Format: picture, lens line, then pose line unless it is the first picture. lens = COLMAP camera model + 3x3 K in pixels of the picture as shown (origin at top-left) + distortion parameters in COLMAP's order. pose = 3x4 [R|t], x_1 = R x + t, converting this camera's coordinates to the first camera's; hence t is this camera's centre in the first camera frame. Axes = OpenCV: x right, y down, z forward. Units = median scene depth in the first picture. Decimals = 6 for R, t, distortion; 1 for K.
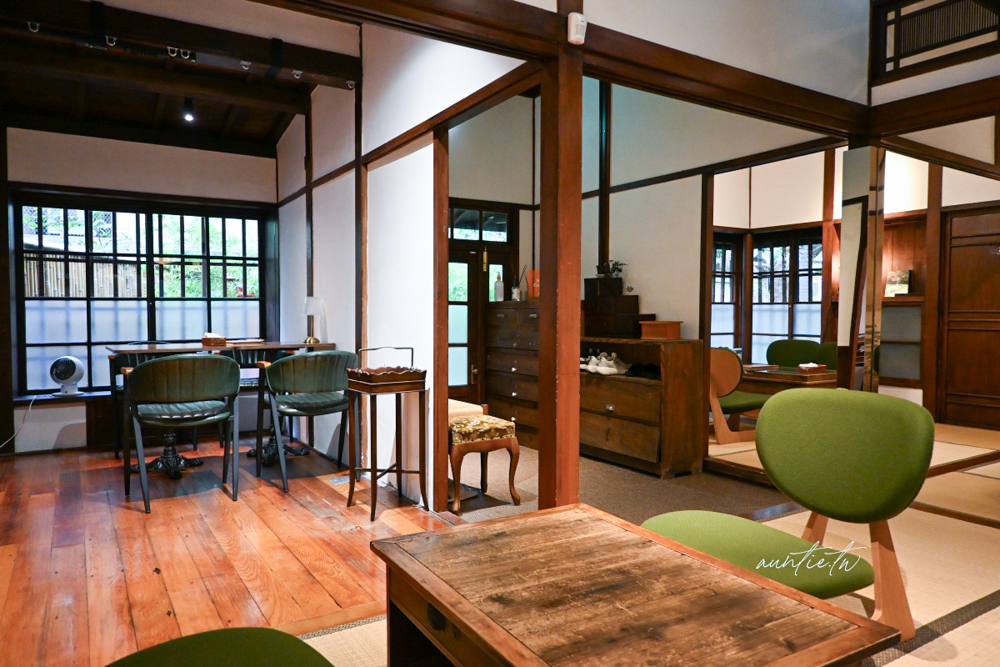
lens RADIAL K [[686.1, 0, 505.6], [0, 686.1, 329.9], [0, 0, 1]] dist [0.005015, -0.006343]
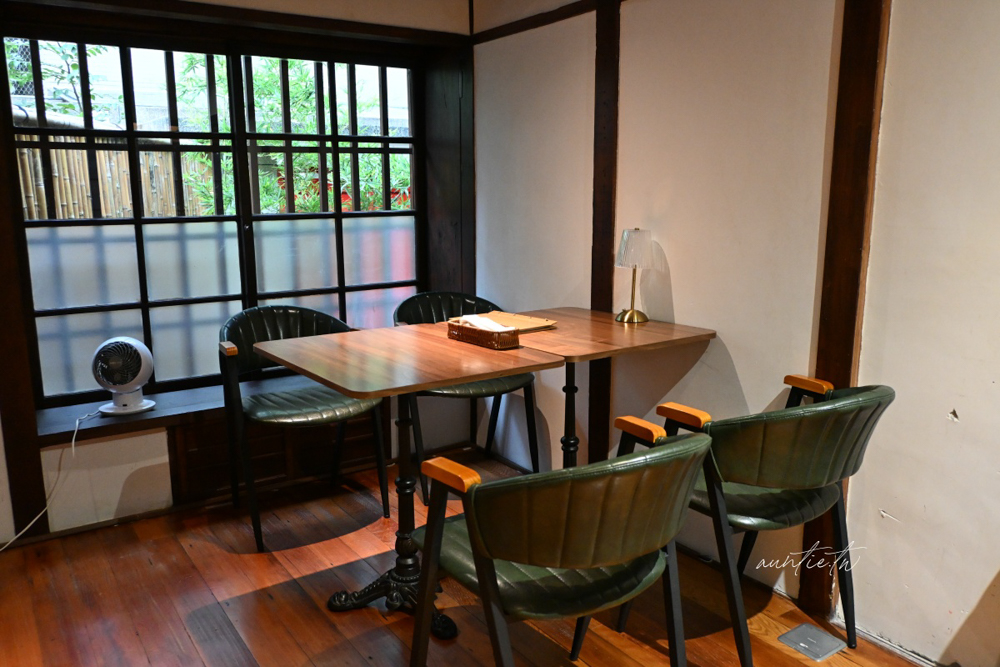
lens RADIAL K [[798.1, 0, 502.5], [0, 798.1, 338.4], [0, 0, 1]] dist [-0.007320, -0.001253]
pose [[0.999910, -0.009465, 0.009461, -0.327147], [0.007940, 0.988666, 0.149922, -0.044903], [-0.010773, -0.149834, 0.988652, 0.369530]]
